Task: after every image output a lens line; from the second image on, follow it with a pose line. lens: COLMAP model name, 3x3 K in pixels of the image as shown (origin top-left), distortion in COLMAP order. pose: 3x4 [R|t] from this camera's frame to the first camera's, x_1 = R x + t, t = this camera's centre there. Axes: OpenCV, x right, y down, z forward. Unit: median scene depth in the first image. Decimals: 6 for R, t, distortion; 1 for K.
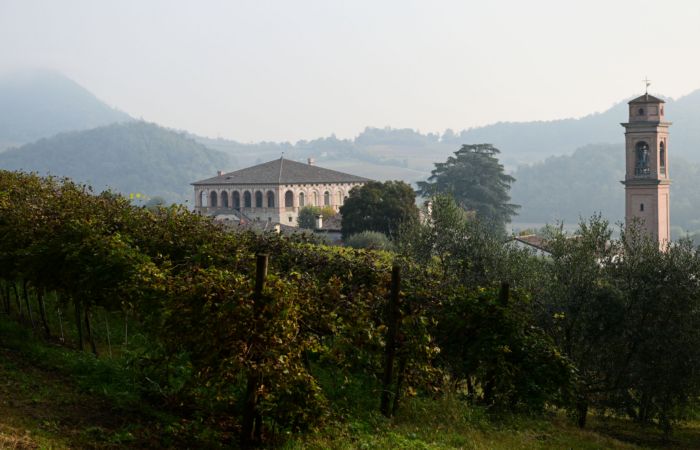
lens RADIAL K [[1234.2, 0, 351.0], [0, 1234.2, 212.4], [0, 0, 1]] dist [0.025058, 0.055673]
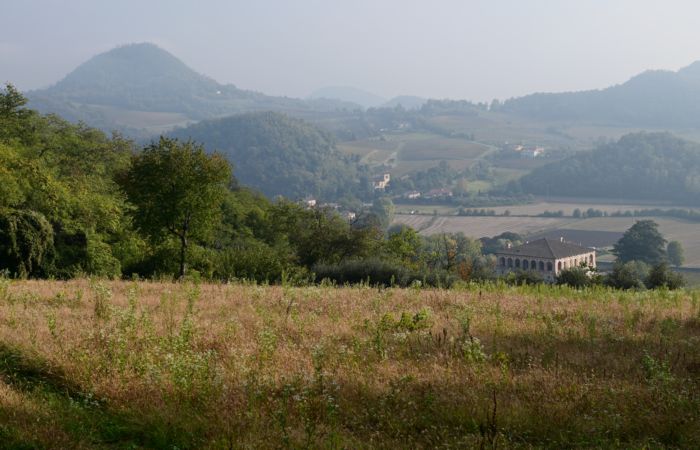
lens RADIAL K [[1105.0, 0, 350.0], [0, 1105.0, 225.0], [0, 0, 1]] dist [0.016498, 0.011007]
pose [[0.999869, -0.013488, -0.008897, -0.095461], [0.014170, 0.996567, 0.081573, -0.057980], [0.007766, -0.081689, 0.996628, -0.177595]]
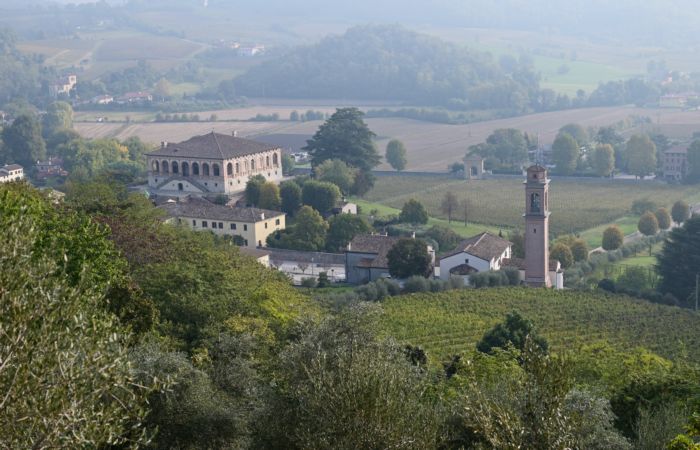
lens RADIAL K [[1185.1, 0, 350.0], [0, 1185.1, 225.0], [0, 0, 1]] dist [0.025064, 0.044014]
pose [[0.976142, -0.053767, 0.210369, -0.054453], [0.021456, 0.988000, 0.152955, -0.040239], [-0.216069, -0.144792, 0.965583, -0.081691]]
